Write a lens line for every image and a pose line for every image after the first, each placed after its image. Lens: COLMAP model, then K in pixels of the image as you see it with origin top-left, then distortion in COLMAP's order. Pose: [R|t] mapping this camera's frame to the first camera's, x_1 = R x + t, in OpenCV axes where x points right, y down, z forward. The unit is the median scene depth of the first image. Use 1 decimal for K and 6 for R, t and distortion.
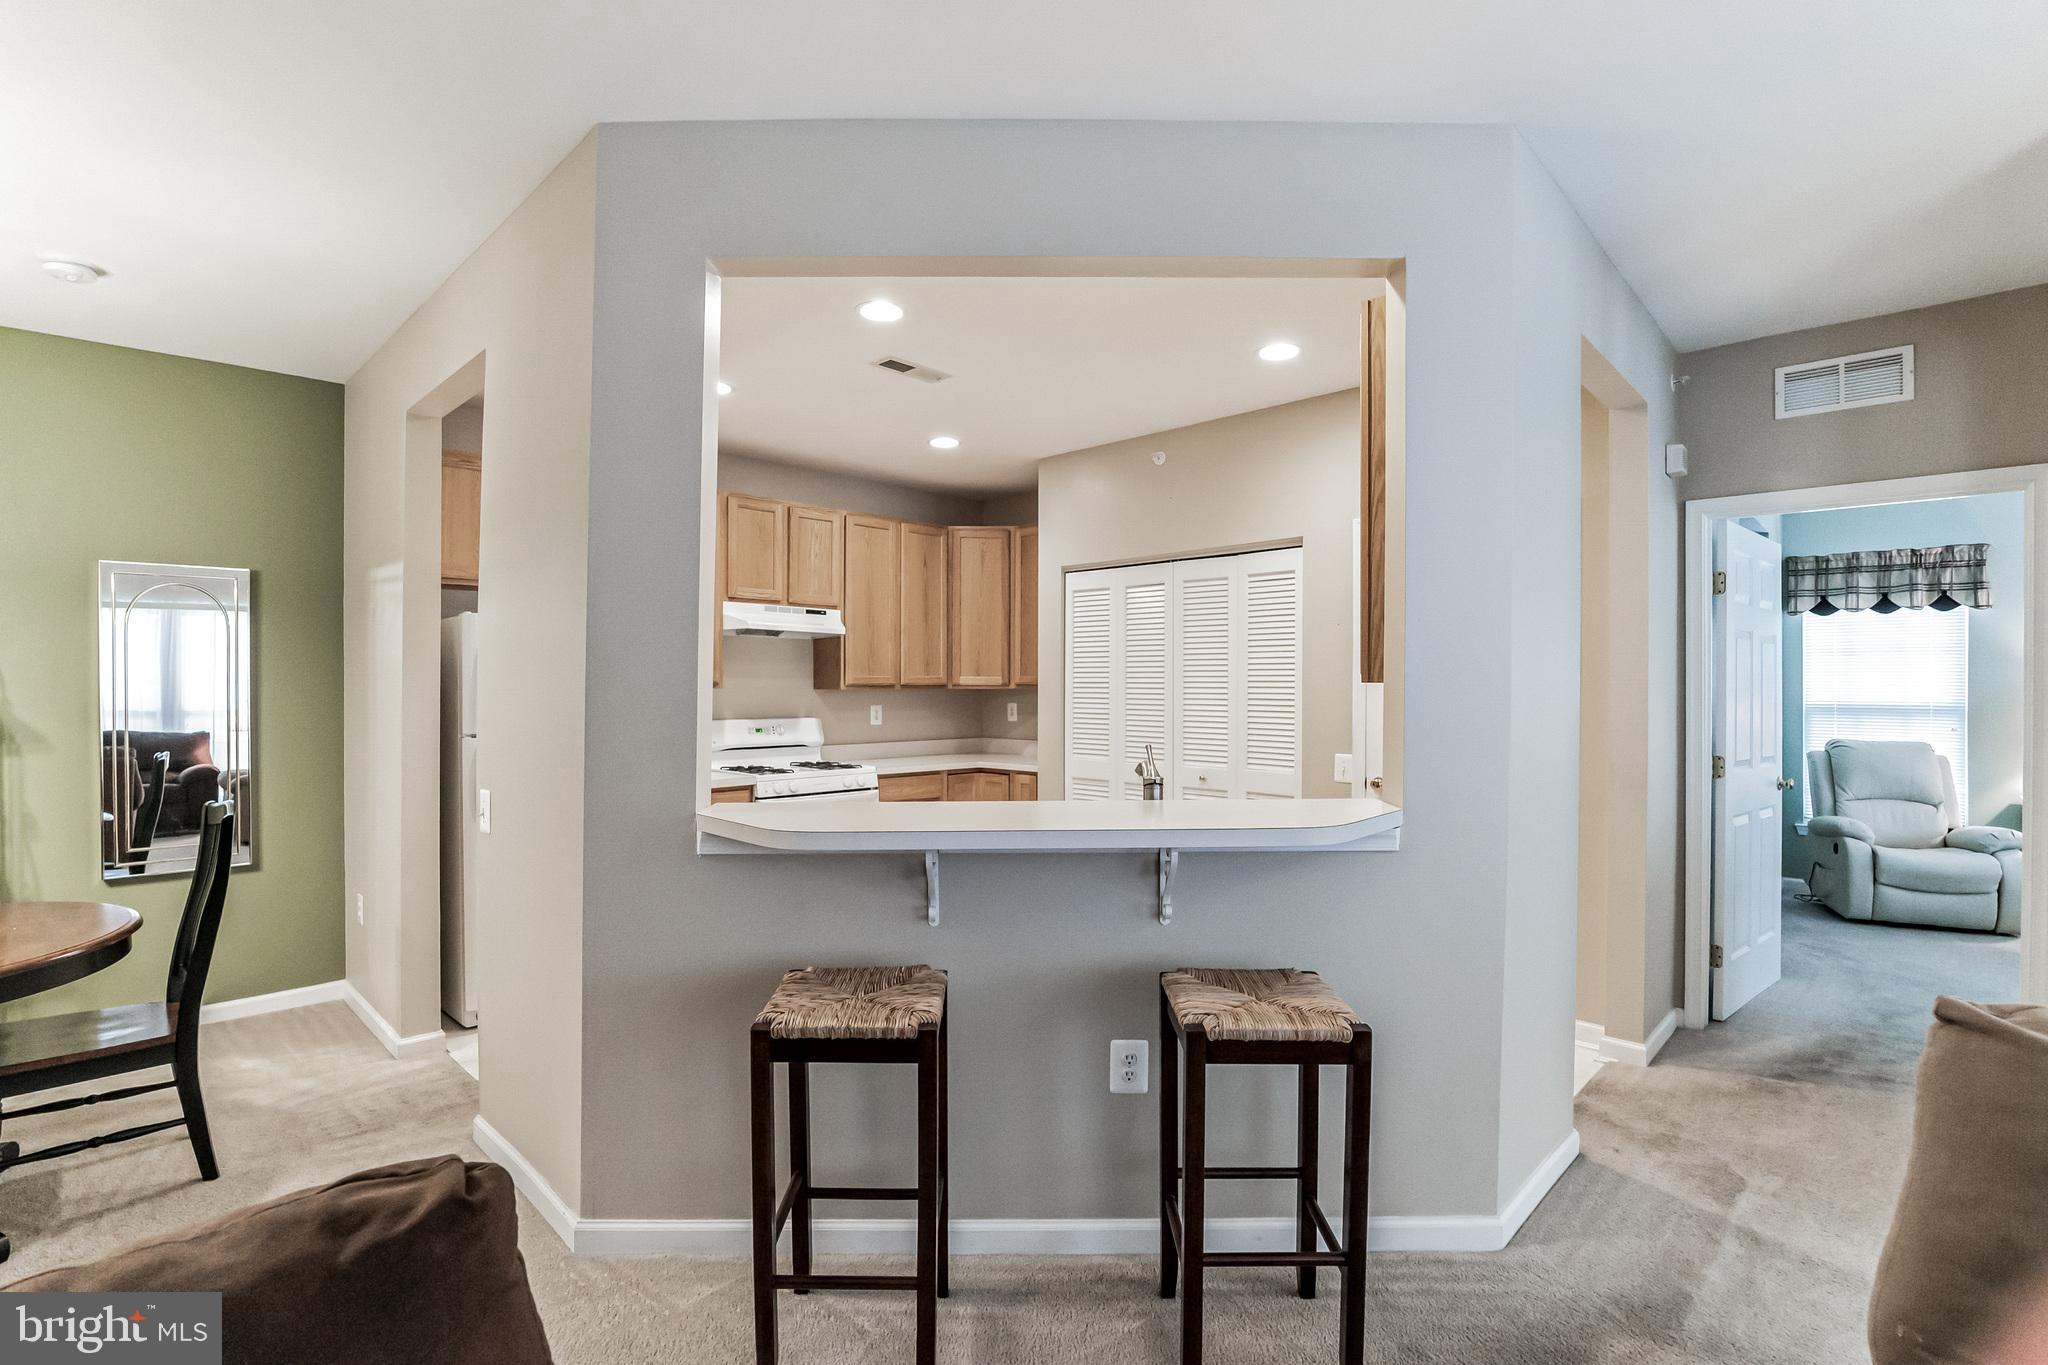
lens RADIAL K [[948.9, 0, 1028.1], [0, 948.9, 690.6], [0, 0, 1]] dist [-0.022740, -0.000313]
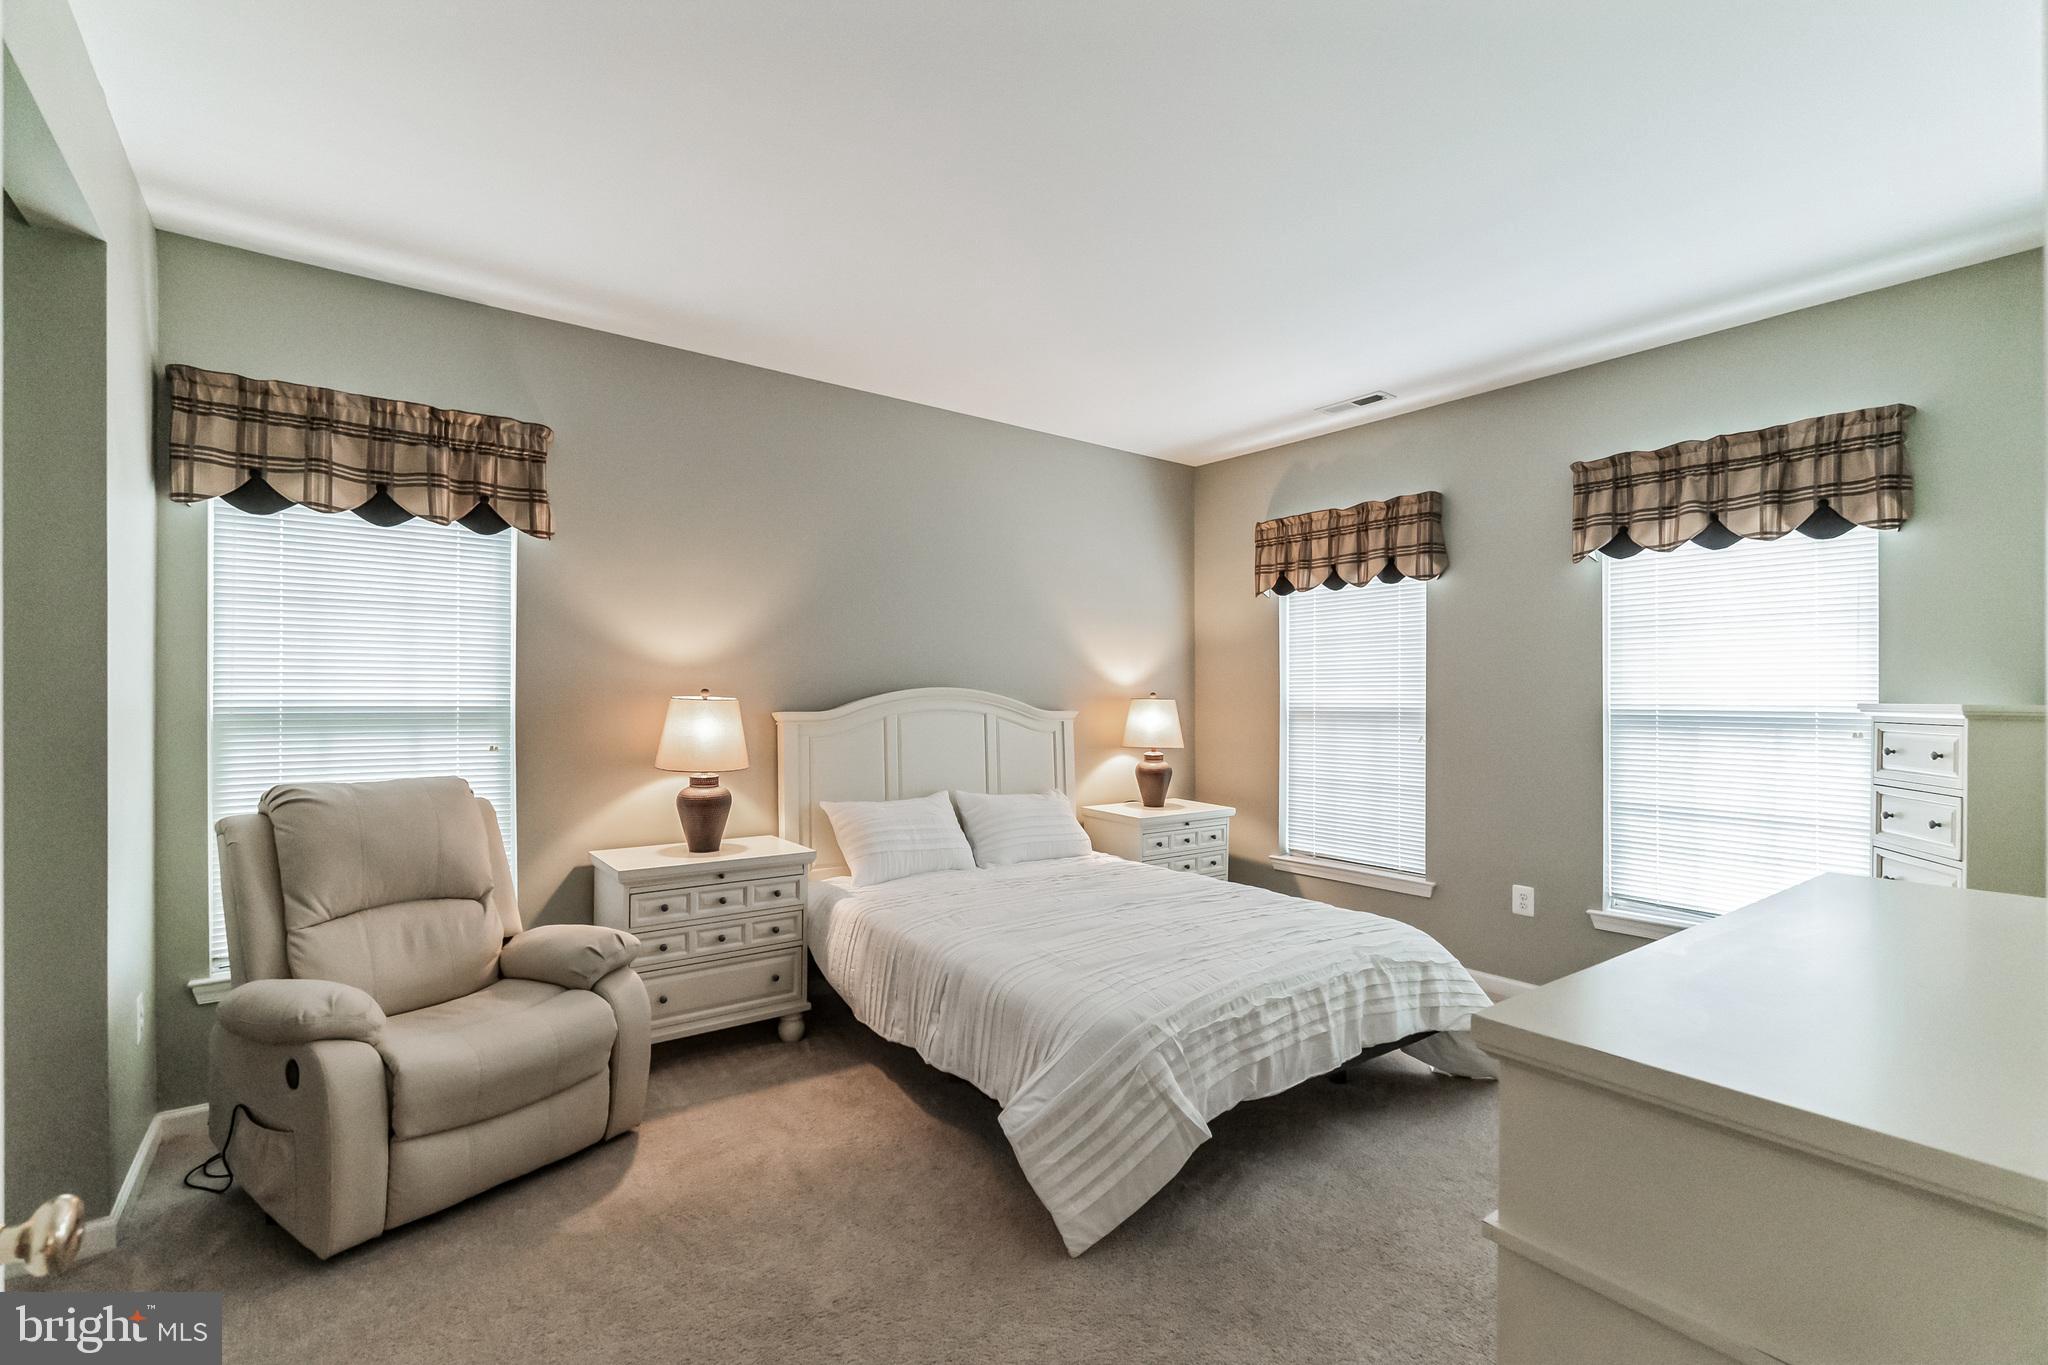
lens RADIAL K [[907.8, 0, 1032.4], [0, 907.8, 678.9], [0, 0, 1]] dist [-0.000185, 0.000196]
pose [[0.145731, 0.001114, 0.989324, 0.495657], [-0.001025, 0.999999, -0.000975, 0.000917], [-0.989324, -0.000872, 0.145732, 0.591106]]
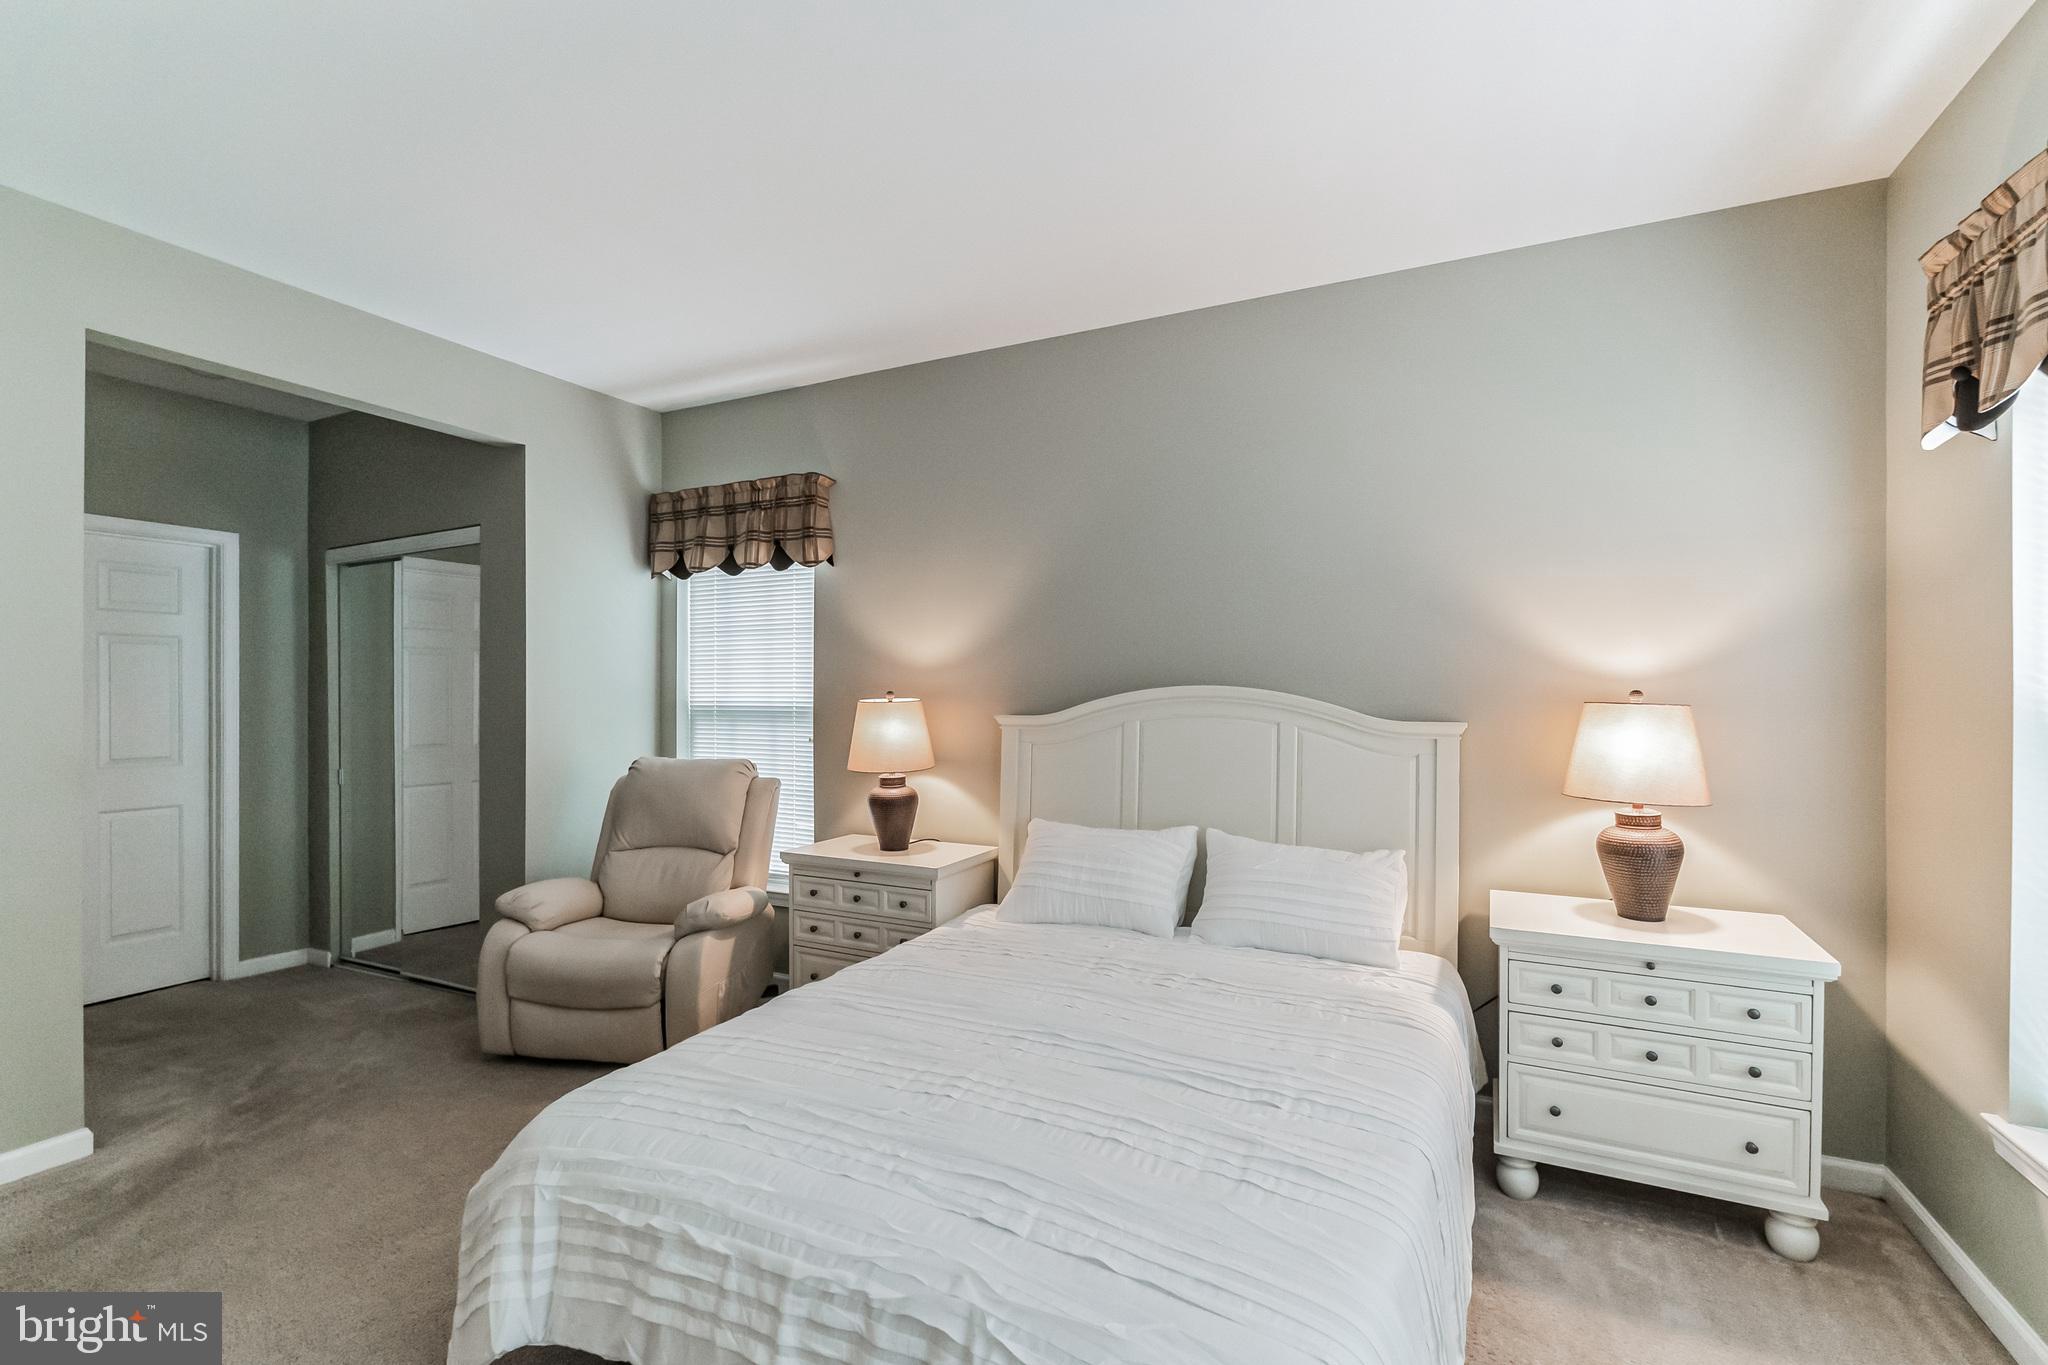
lens RADIAL K [[892.0, 0, 1023.0], [0, 892.0, 702.5], [0, 0, 1]] dist [-0.000758, 0.000041]
pose [[0.952330, -0.005031, 0.305027, 0.942701], [0.007227, 0.999955, -0.006070, 0.018857], [-0.304983, 0.007985, 0.952324, 0.303747]]
